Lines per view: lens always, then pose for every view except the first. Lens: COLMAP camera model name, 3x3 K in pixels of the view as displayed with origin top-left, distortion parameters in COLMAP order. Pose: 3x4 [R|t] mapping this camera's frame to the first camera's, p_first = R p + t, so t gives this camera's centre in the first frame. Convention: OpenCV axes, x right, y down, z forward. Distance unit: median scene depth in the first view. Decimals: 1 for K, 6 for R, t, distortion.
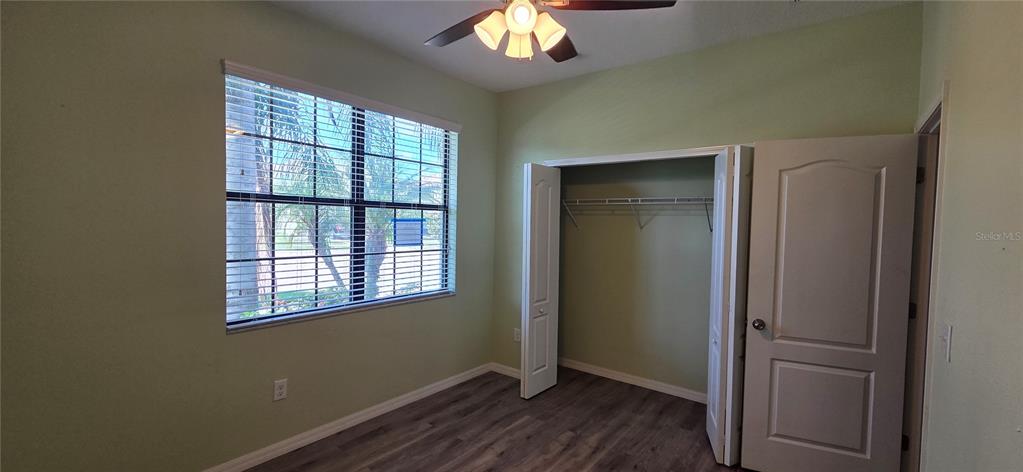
lens RADIAL K [[416.4, 0, 511.5], [0, 416.4, 236.0], [0, 0, 1]] dist [0.059741, -0.000038]
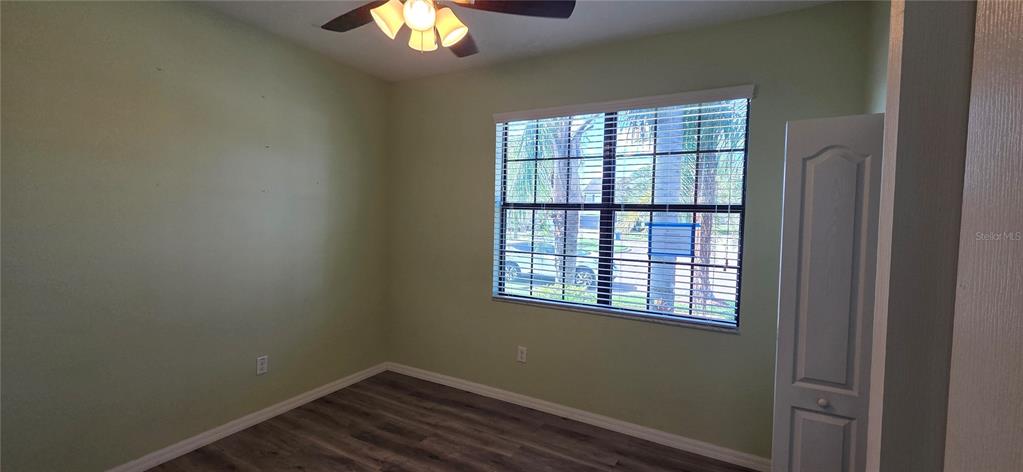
lens RADIAL K [[385.1, 0, 511.5], [0, 385.1, 236.0], [0, 0, 1]] dist [0.001112, 0.000062]
pose [[0.220213, 0.026111, -0.975102, 0.481134], [-0.057705, 0.998240, 0.013699, -0.009075], [0.973743, 0.053252, 0.221332, 0.580277]]
